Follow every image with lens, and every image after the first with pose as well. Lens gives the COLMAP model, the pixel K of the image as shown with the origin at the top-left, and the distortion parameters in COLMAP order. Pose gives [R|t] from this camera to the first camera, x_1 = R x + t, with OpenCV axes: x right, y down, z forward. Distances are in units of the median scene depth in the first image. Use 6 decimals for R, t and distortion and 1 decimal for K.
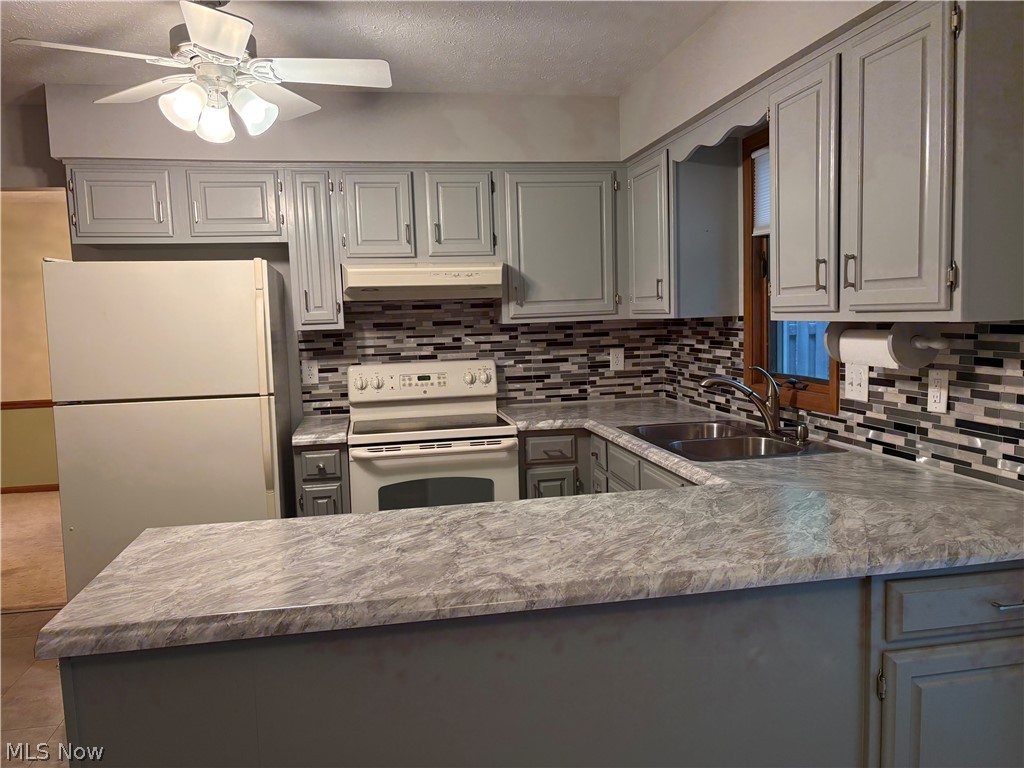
lens RADIAL K [[770.3, 0, 513.7], [0, 770.3, 387.3], [0, 0, 1]] dist [0.047905, -0.053240]
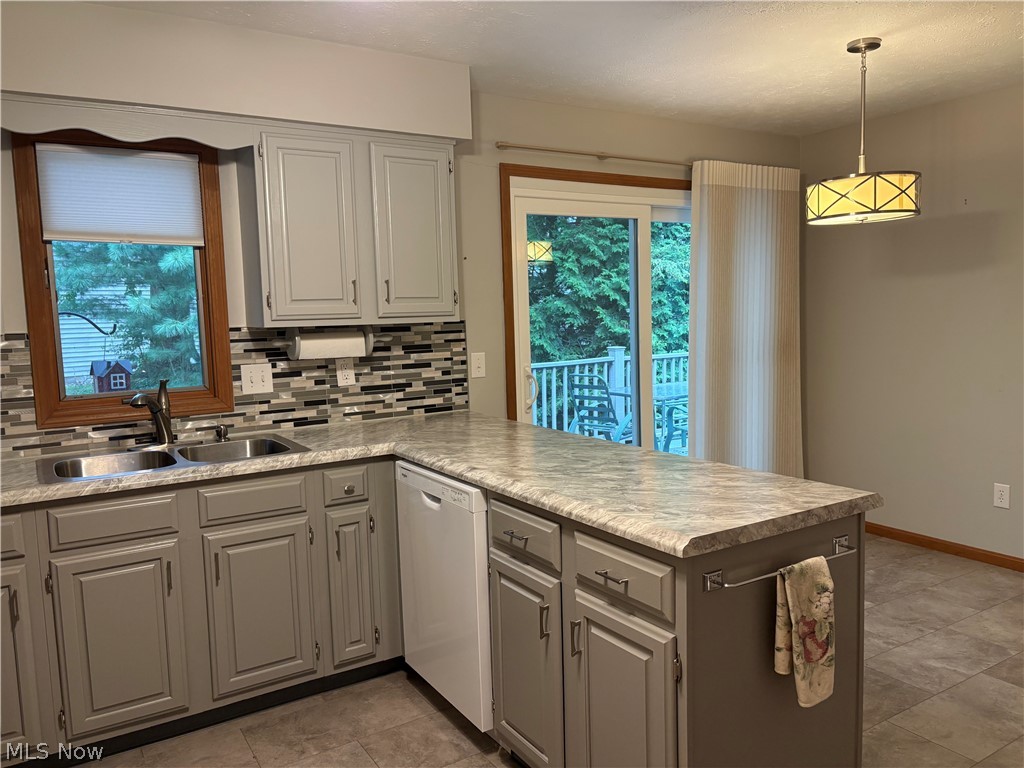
lens RADIAL K [[770.3, 0, 522.2], [0, 770.3, 389.8], [0, 0, 1]] dist [0.047905, -0.053240]
pose [[-0.359747, -0.083560, 0.929301, -0.970467], [0.115160, 0.984390, 0.133094, -0.119242], [-0.925916, 0.154898, -0.344509, 1.170097]]
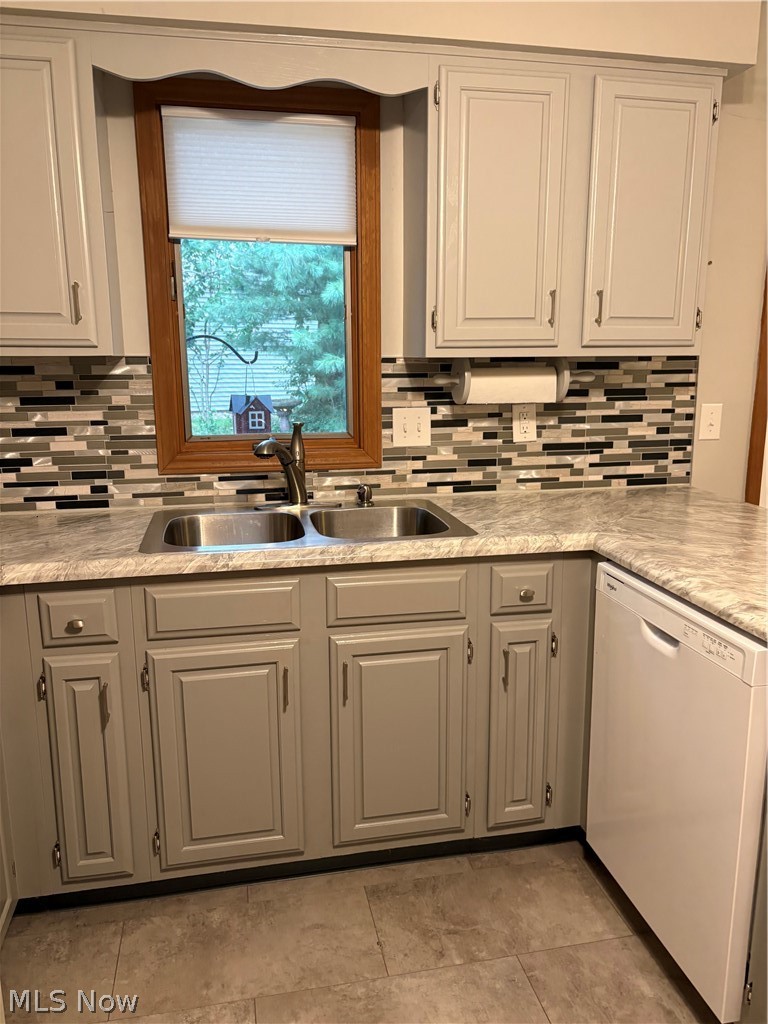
lens RADIAL K [[770.3, 0, 390.7], [0, 770.3, 511.2], [0, 0, 1]] dist [0.047905, -0.053240]
pose [[-0.007095, -0.190163, 0.981727, -0.564061], [0.097099, 0.976981, 0.189945, -0.098688], [-0.995249, 0.096672, 0.011533, 1.156342]]
